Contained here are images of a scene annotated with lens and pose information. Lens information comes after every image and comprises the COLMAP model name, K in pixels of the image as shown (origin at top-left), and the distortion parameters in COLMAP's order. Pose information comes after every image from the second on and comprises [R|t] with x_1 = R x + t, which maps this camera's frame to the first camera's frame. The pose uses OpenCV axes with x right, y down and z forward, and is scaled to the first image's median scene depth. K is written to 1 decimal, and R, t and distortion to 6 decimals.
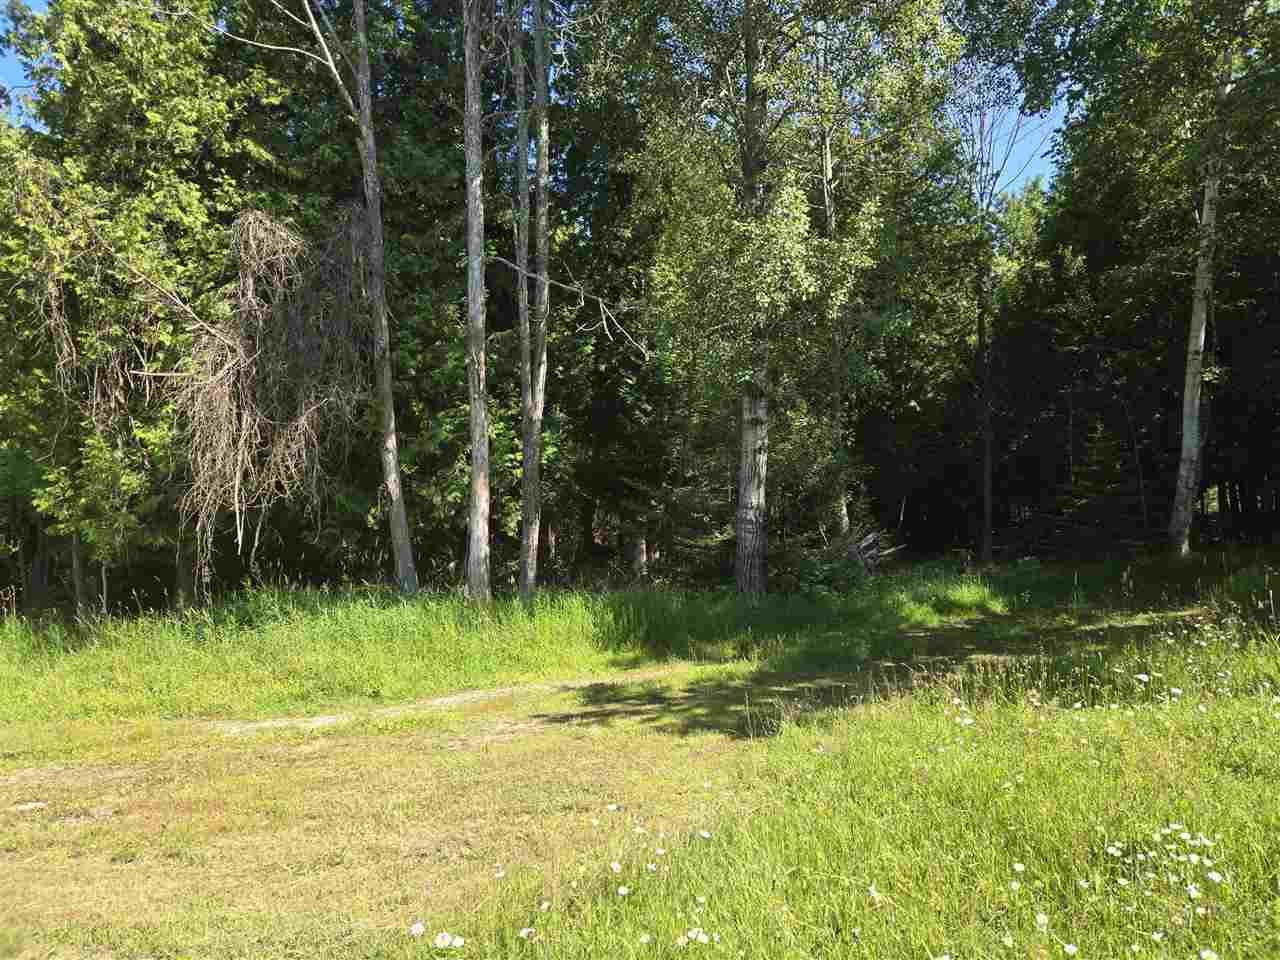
lens RADIAL K [[852.0, 0, 647.2], [0, 852.0, 467.5], [0, 0, 1]] dist [0.025115, -0.013449]
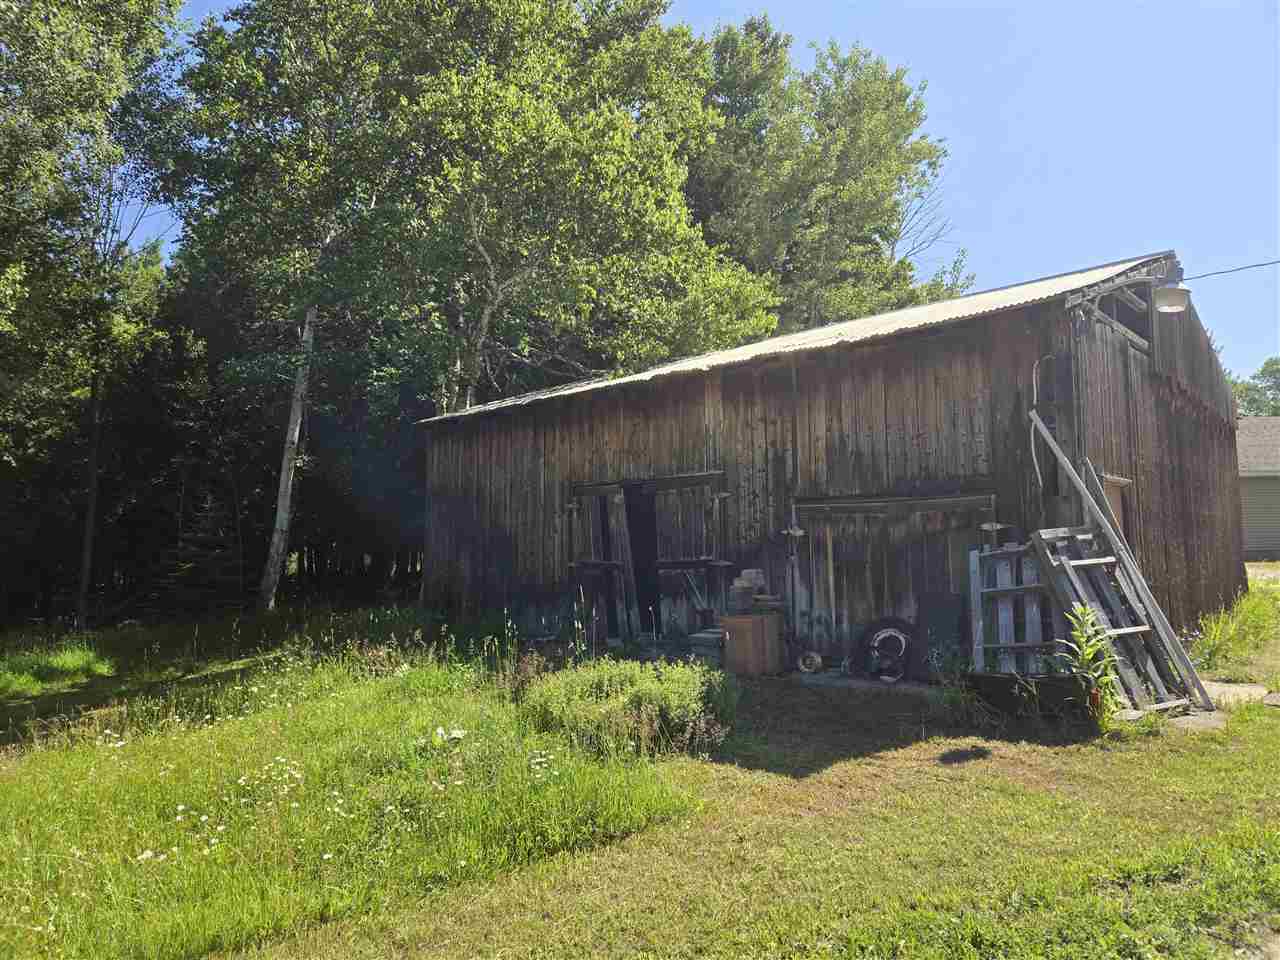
lens RADIAL K [[852.0, 0, 648.6], [0, 852.0, 476.0], [0, 0, 1]] dist [0.025115, -0.013449]
pose [[0.561076, 0.083139, 0.823579, -0.073278], [-0.032226, 0.996383, -0.078629, -0.006740], [-0.827137, 0.017576, 0.561726, -0.100653]]
